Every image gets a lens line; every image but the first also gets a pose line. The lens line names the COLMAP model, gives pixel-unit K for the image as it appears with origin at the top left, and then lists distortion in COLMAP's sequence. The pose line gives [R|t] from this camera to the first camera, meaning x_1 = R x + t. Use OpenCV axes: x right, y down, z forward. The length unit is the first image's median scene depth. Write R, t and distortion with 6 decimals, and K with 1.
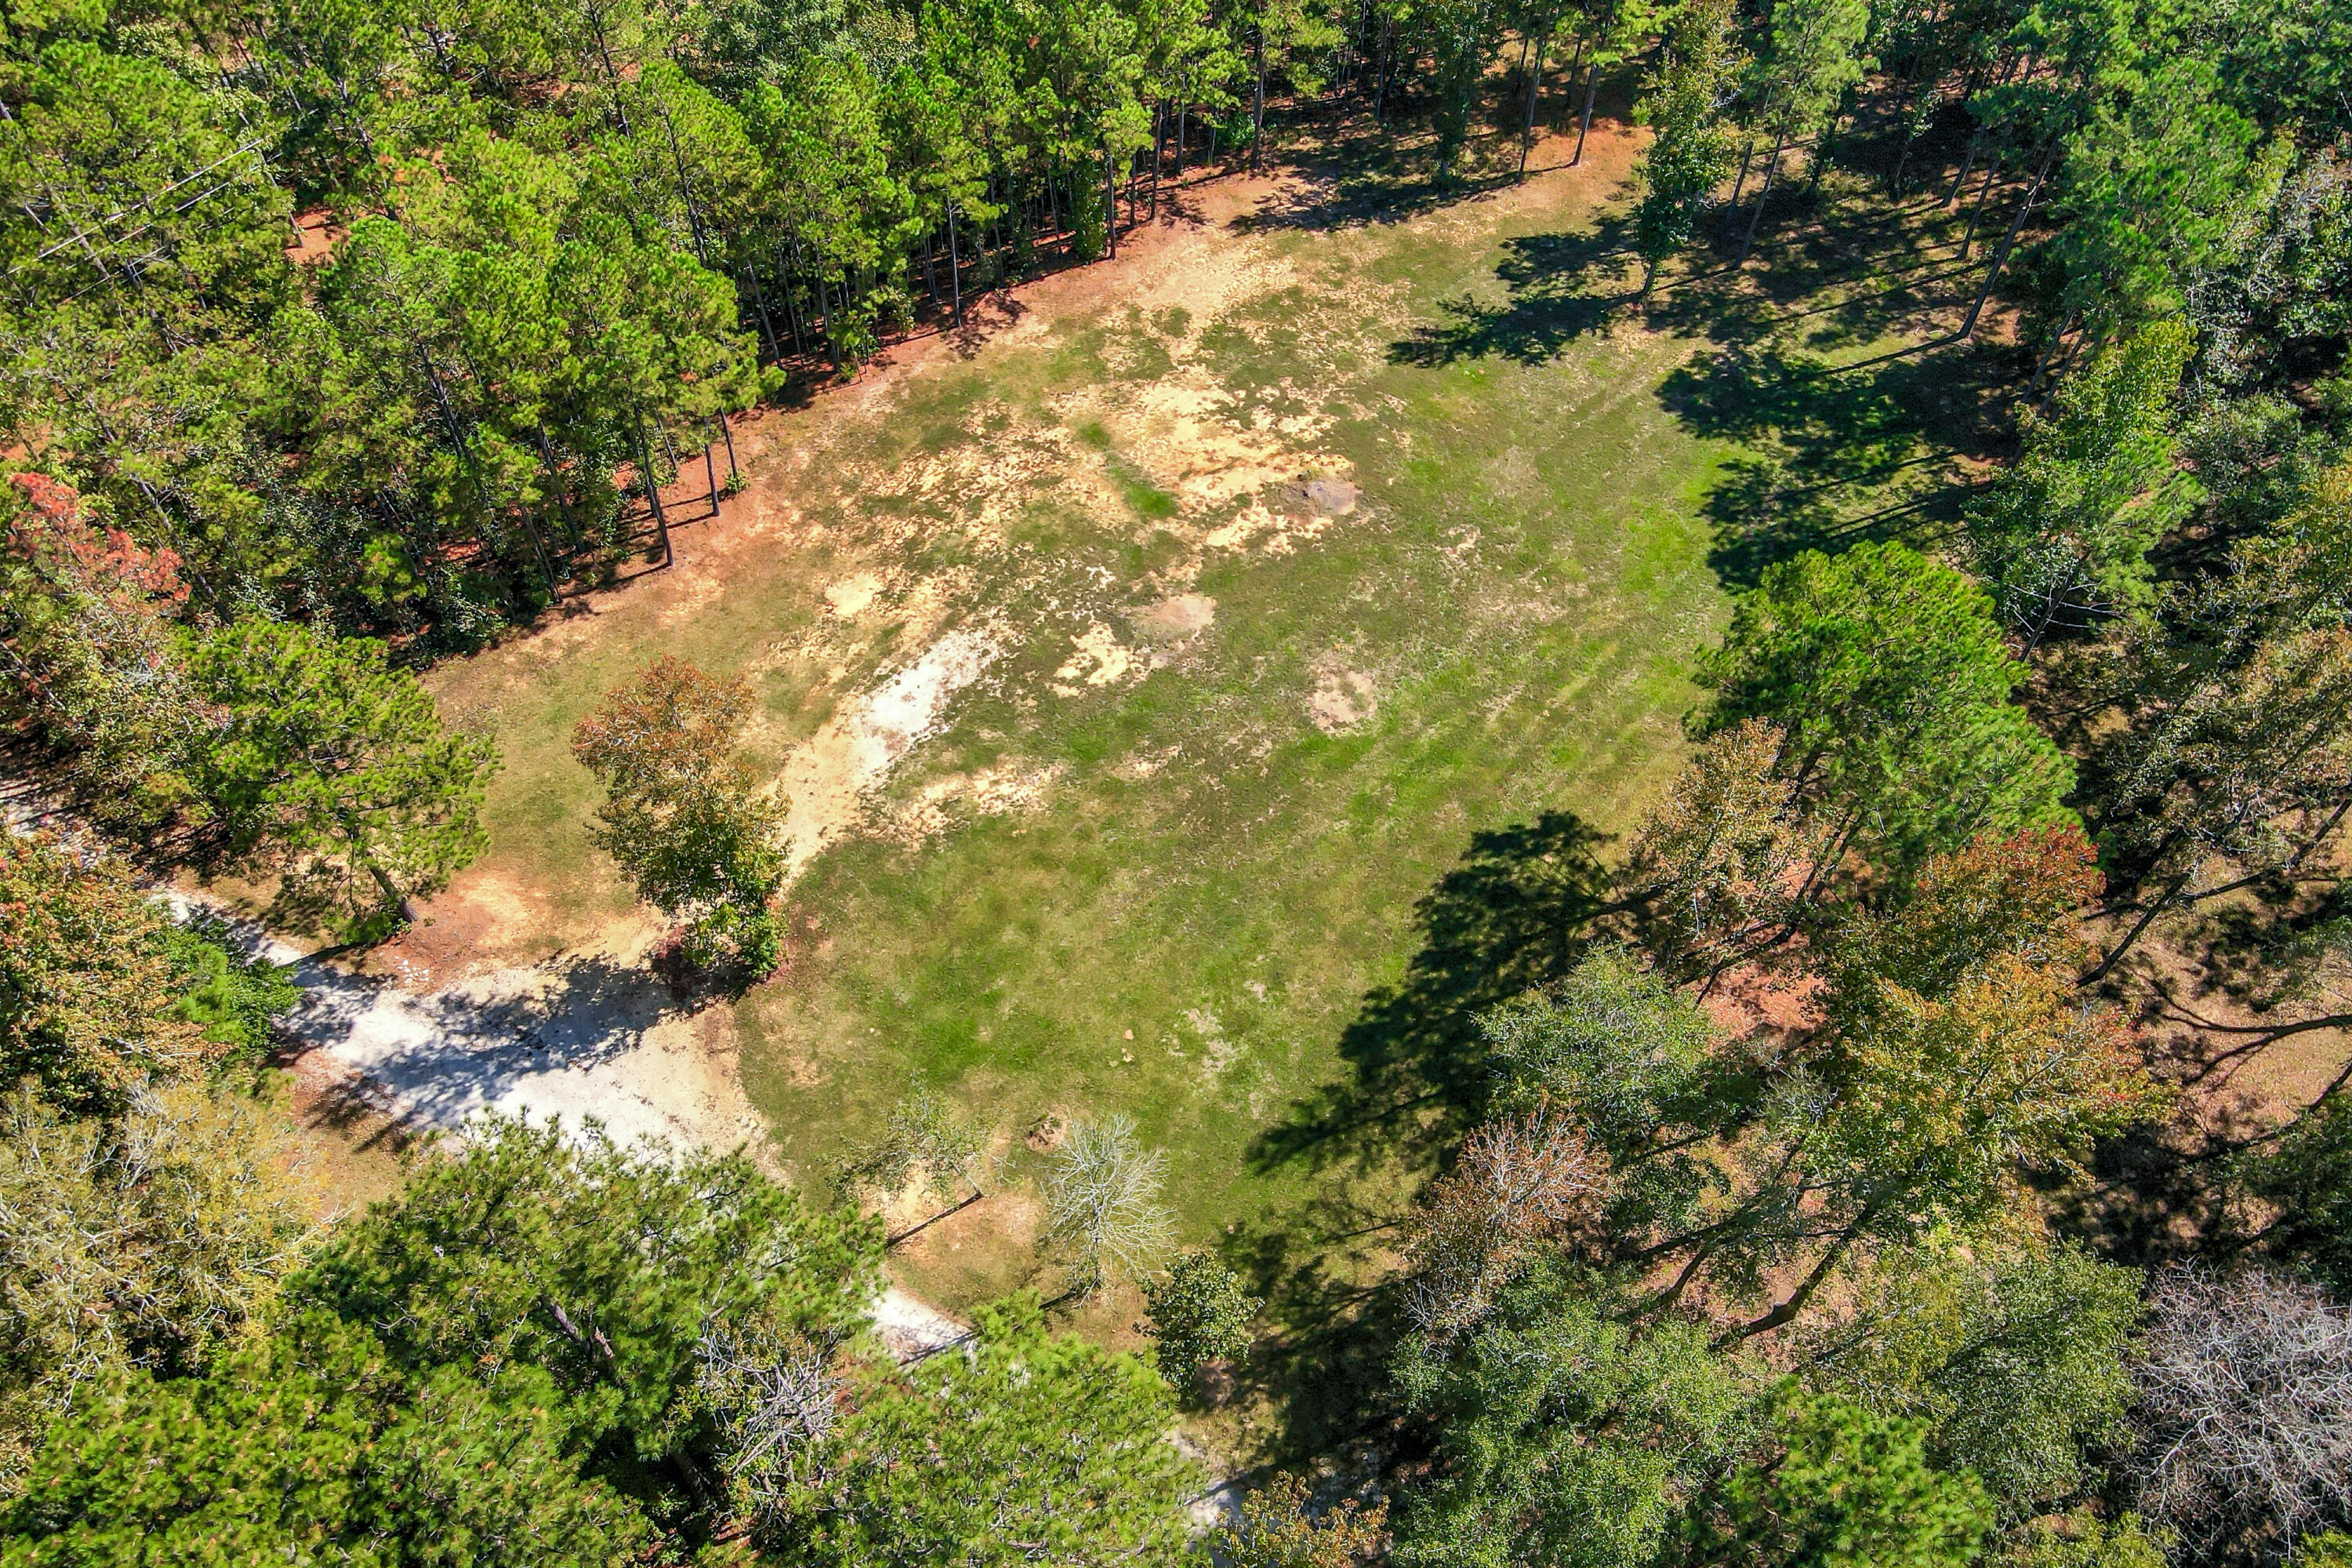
lens RADIAL K [[1704.6, 0, 1157.0], [0, 1704.6, 769.0], [0, 0, 1]] dist [0.002555, 0.017853]
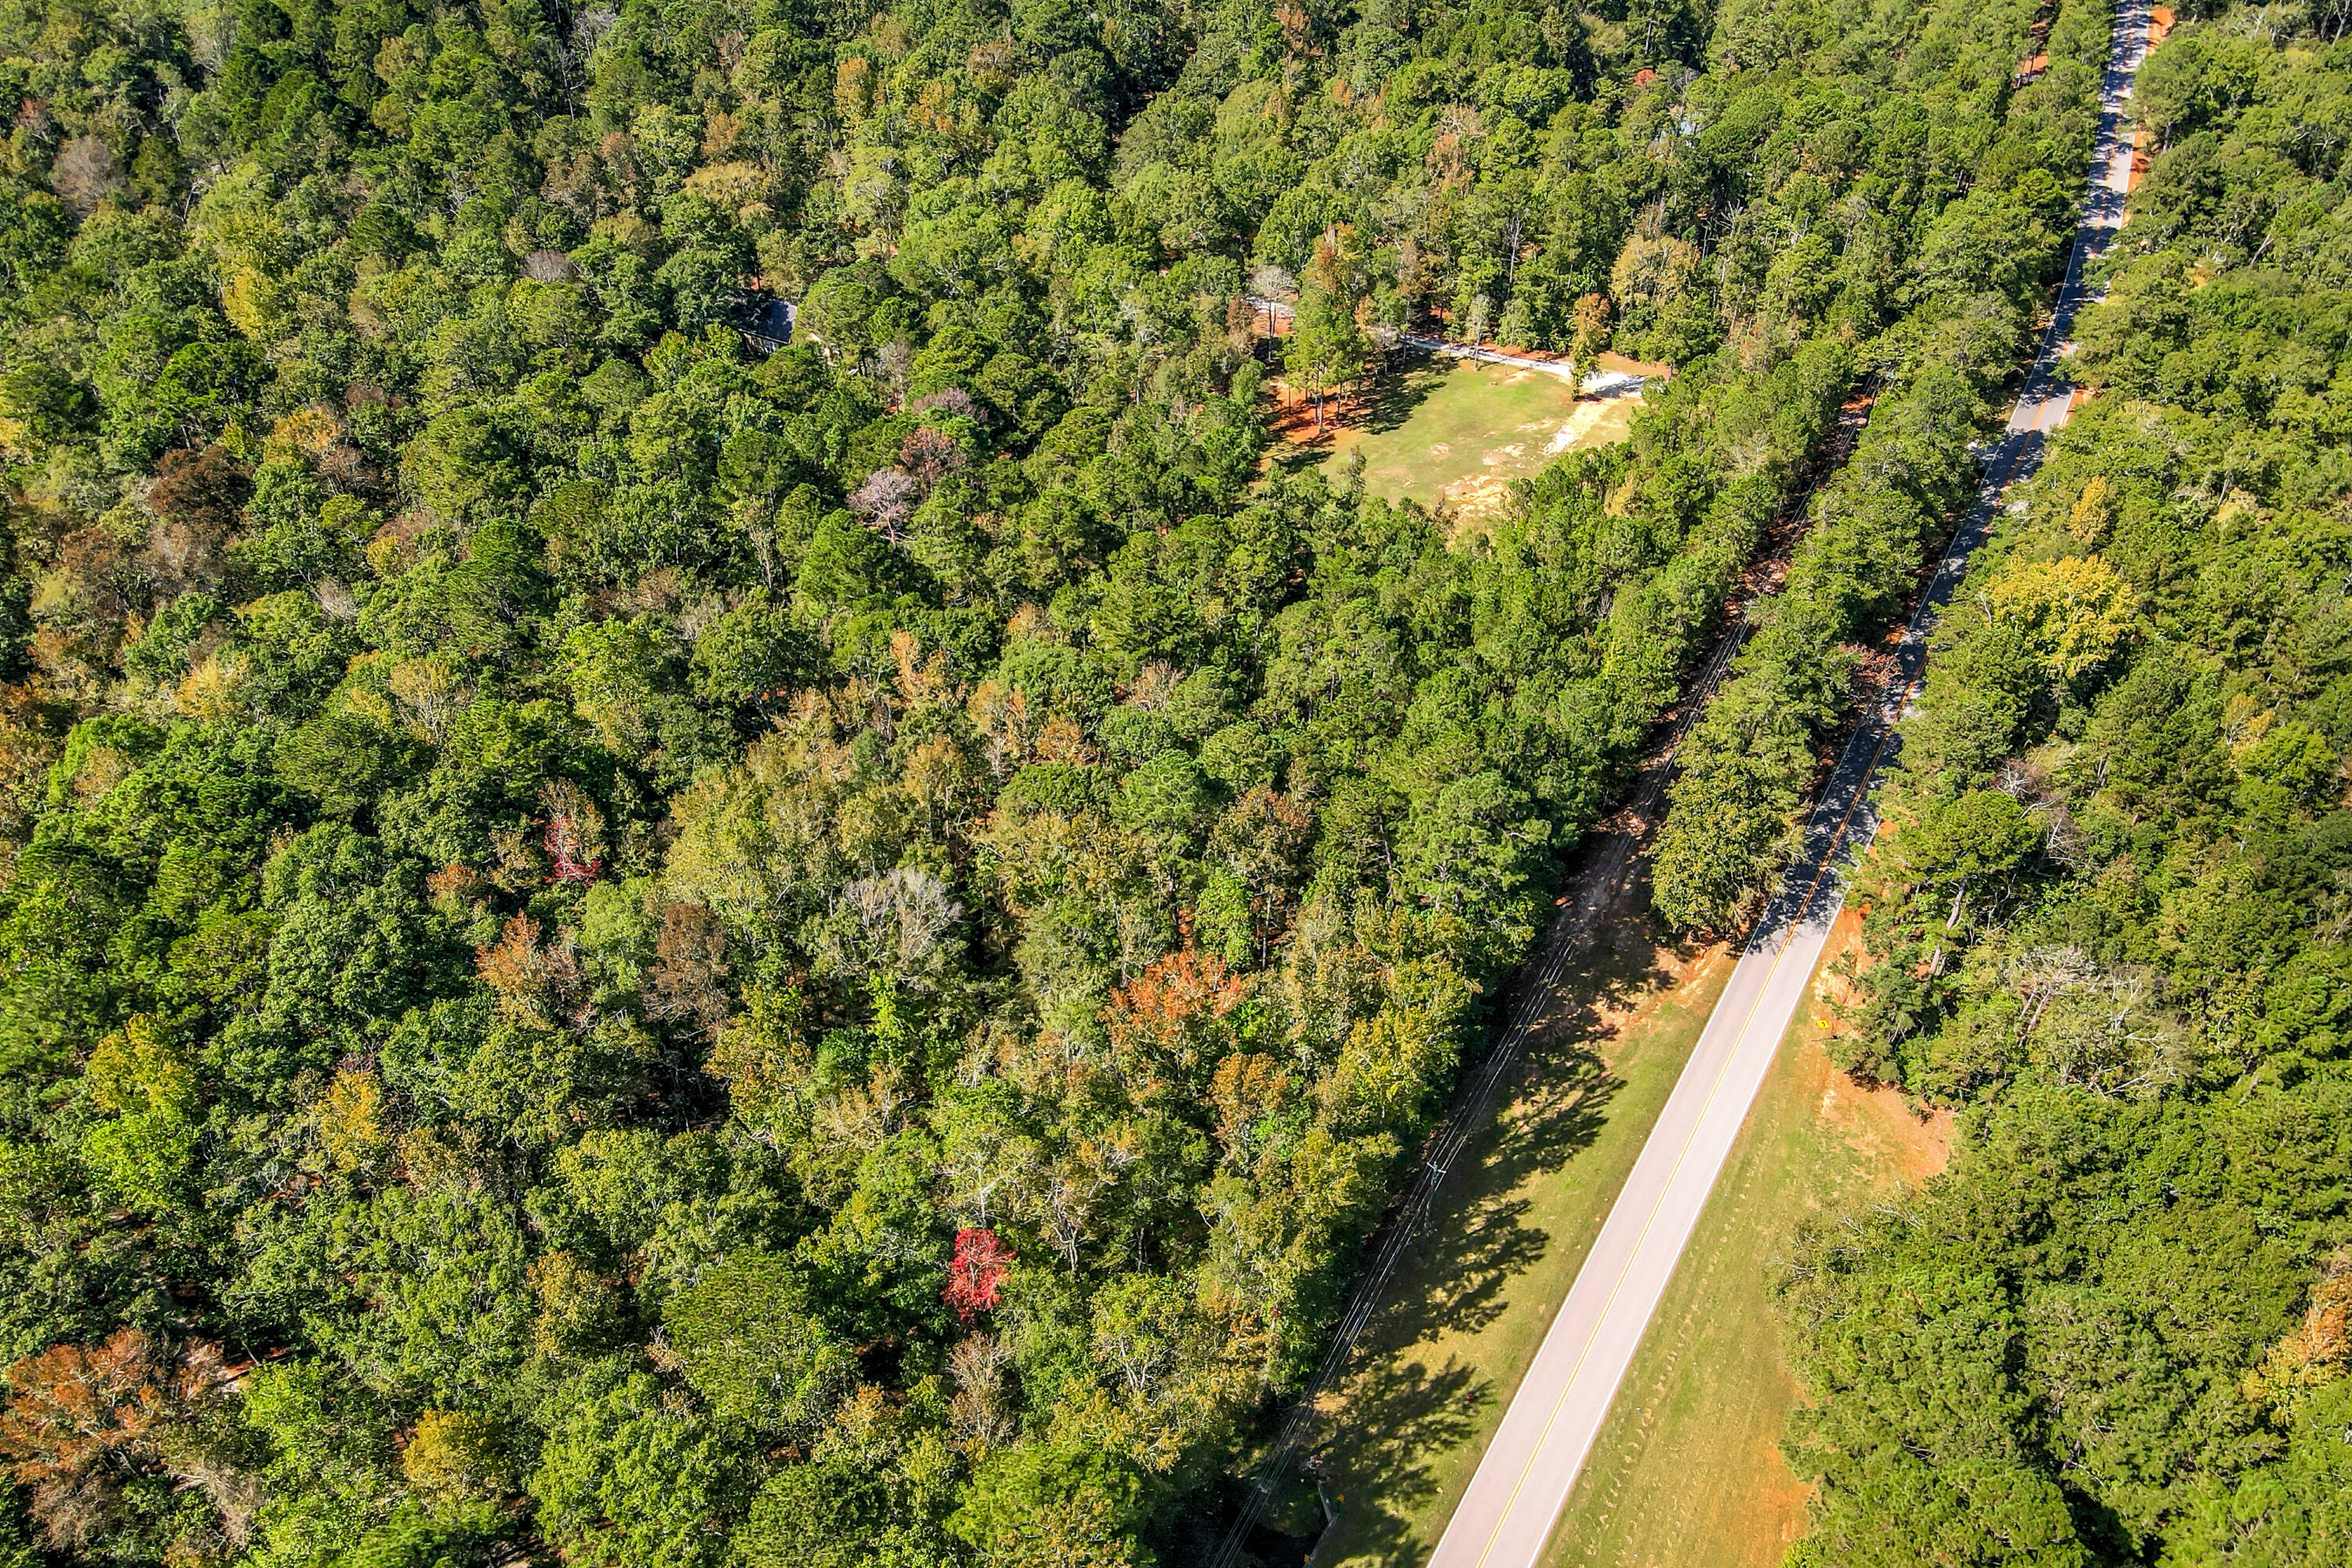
lens RADIAL K [[1704.6, 0, 1161.1], [0, 1704.6, 808.9], [0, 0, 1]] dist [0.002555, 0.017853]
pose [[-0.998870, 0.030823, -0.036187, 0.748356], [-0.038977, -0.095322, 0.994683, -3.216573], [0.027210, 0.994969, 0.096415, 1.261762]]
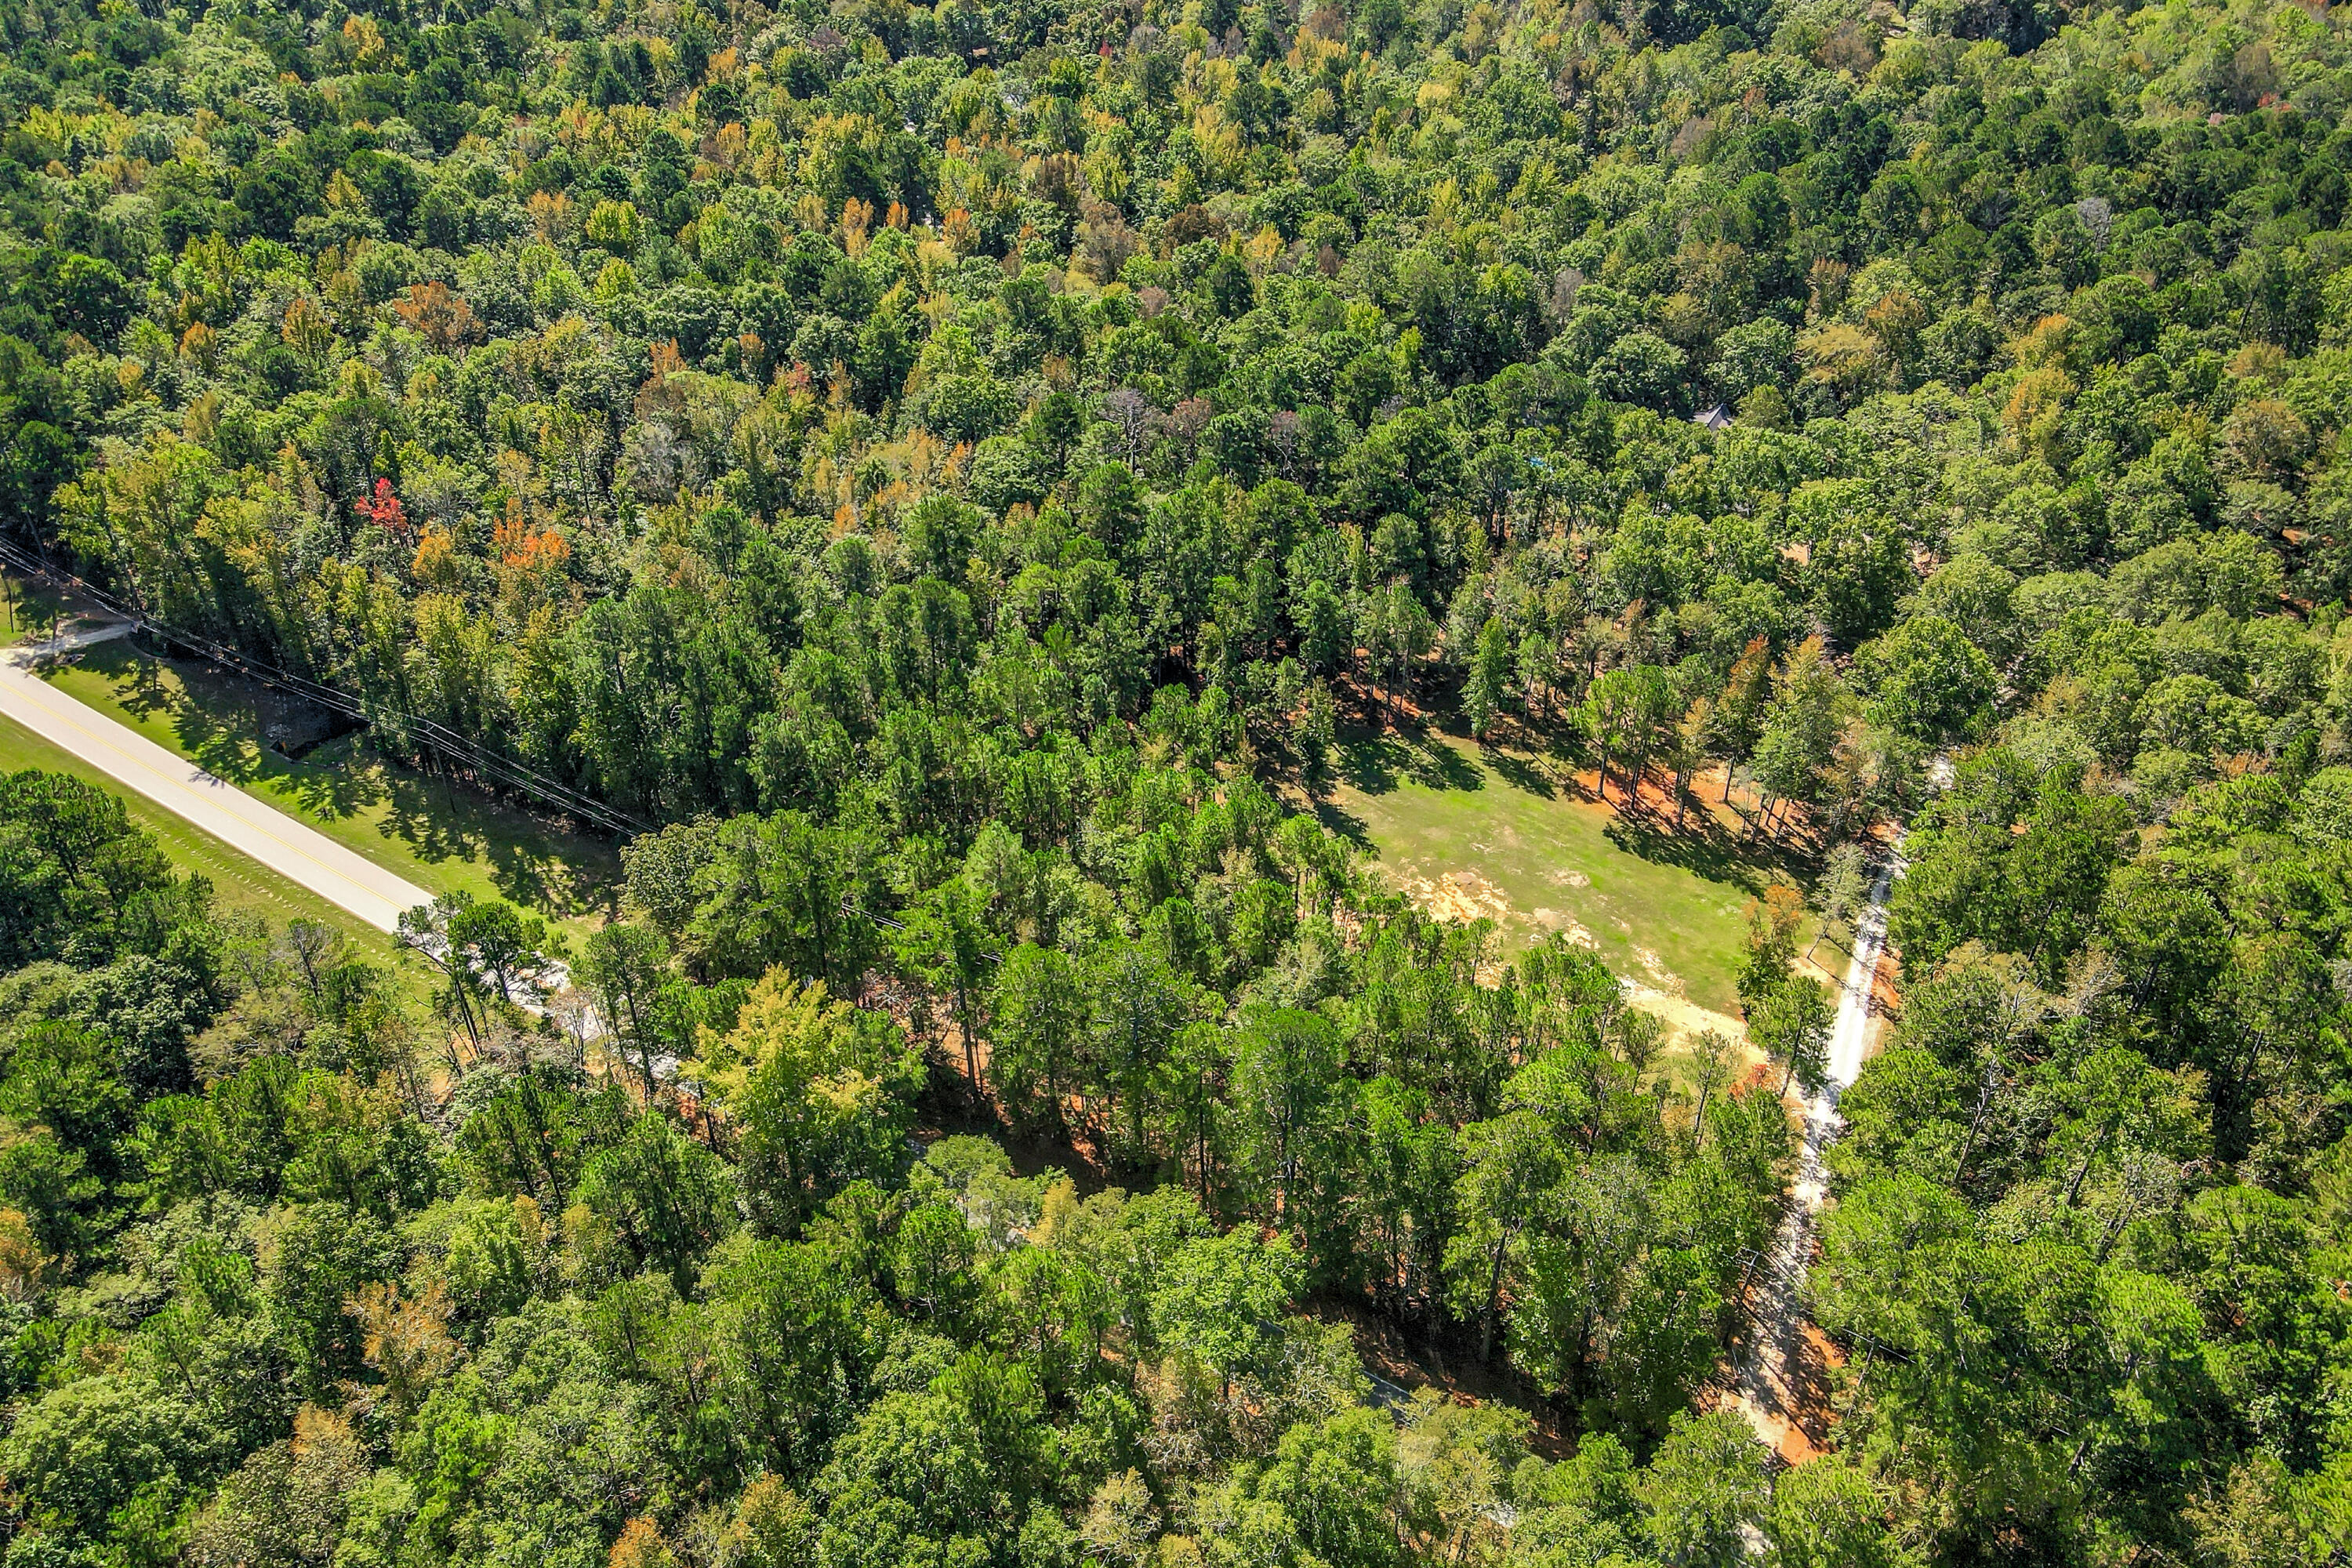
lens RADIAL K [[1704.6, 0, 1171.7], [0, 1704.6, 796.3], [0, 0, 1]] dist [0.002555, 0.017853]
pose [[-0.030837, -0.606104, 0.794787, -1.736158], [0.809654, 0.451119, 0.375437, -1.459106], [-0.586097, 0.655080, 0.476824, 0.021110]]
